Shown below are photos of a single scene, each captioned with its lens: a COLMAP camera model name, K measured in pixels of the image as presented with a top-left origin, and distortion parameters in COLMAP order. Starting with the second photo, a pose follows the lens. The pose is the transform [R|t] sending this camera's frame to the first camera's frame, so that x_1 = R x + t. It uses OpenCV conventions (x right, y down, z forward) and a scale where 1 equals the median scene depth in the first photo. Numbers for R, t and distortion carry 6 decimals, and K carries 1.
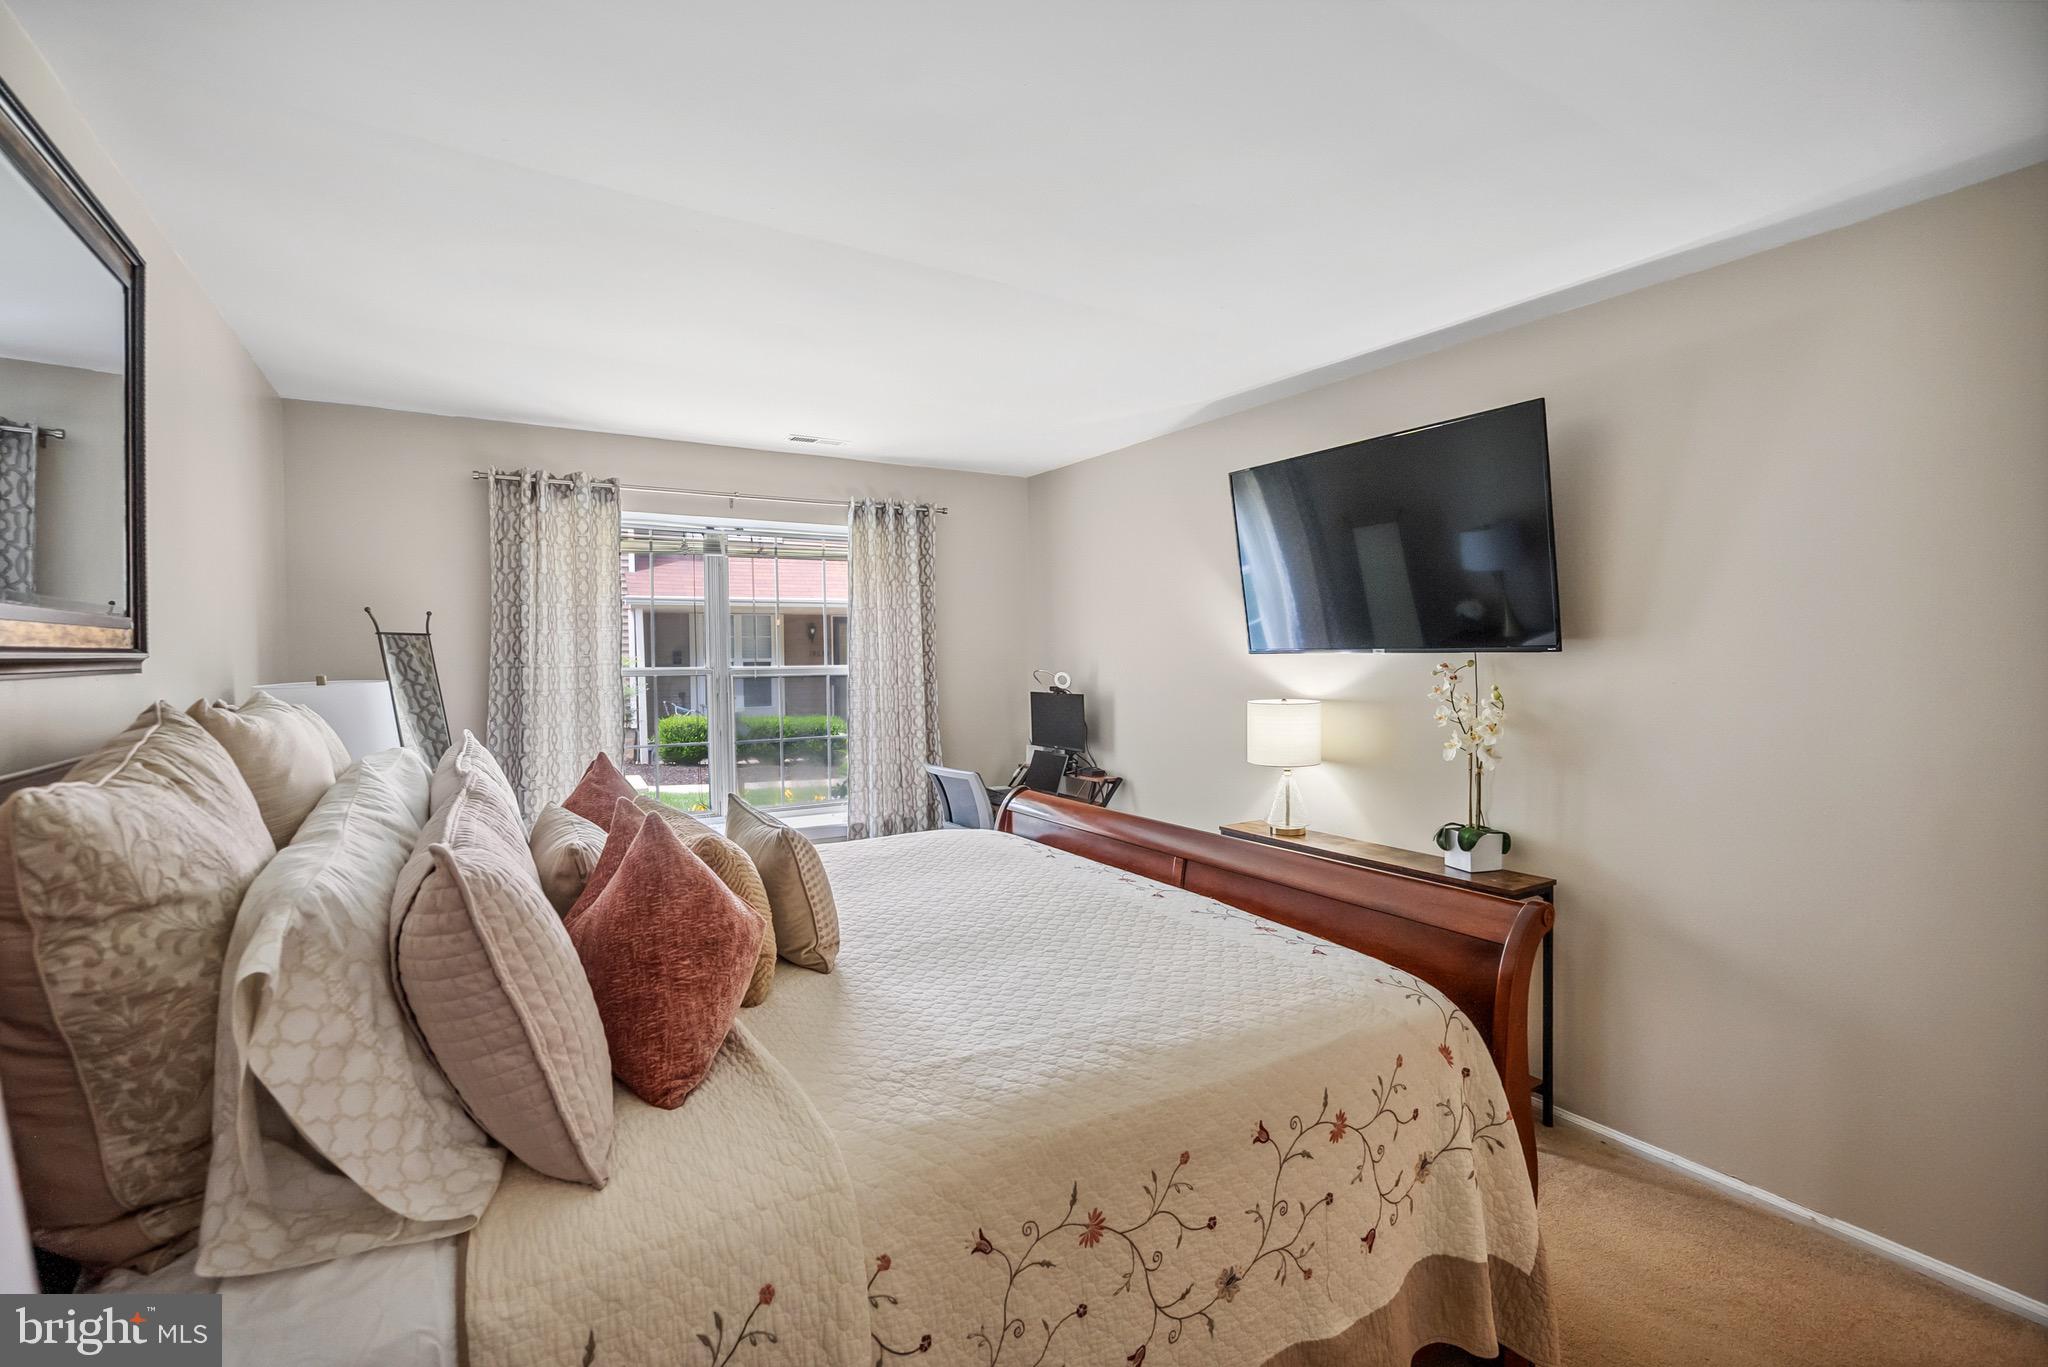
lens RADIAL K [[940.0, 0, 1027.7], [0, 940.0, 649.0], [0, 0, 1]] dist [-0.005740, 0.001414]
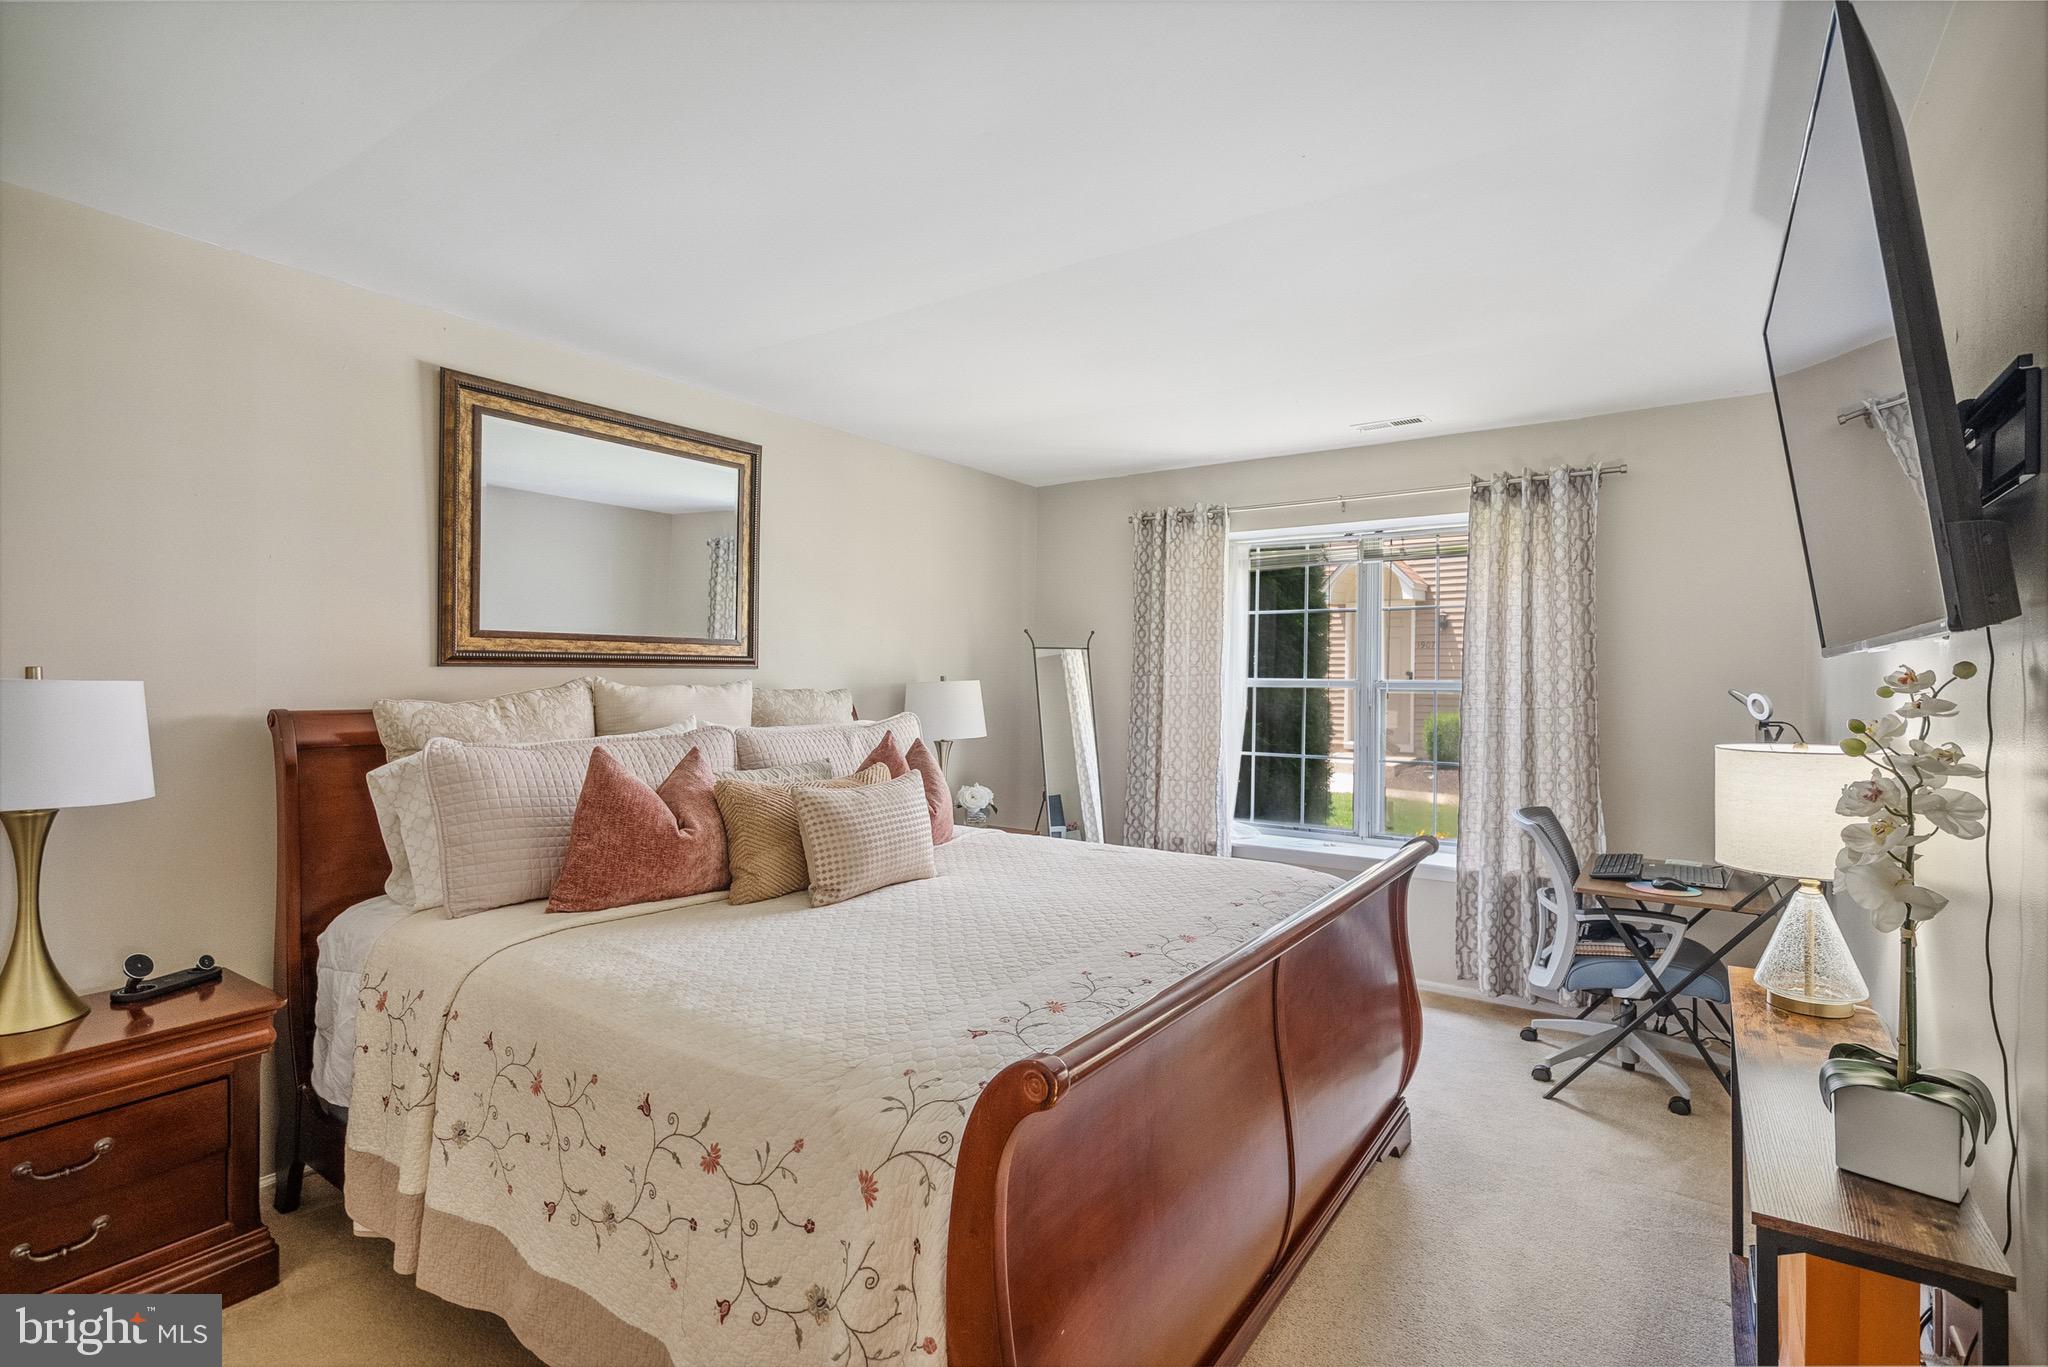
lens RADIAL K [[986.8, 0, 1019.8], [0, 986.8, 673.0], [0, 0, 1]] dist [0.024233, 0.000128]
pose [[0.394679, 0.009251, -0.918772, 1.115413], [-0.011264, 0.999923, 0.005229, 0.021580], [0.918750, 0.008285, 0.394753, 0.739925]]
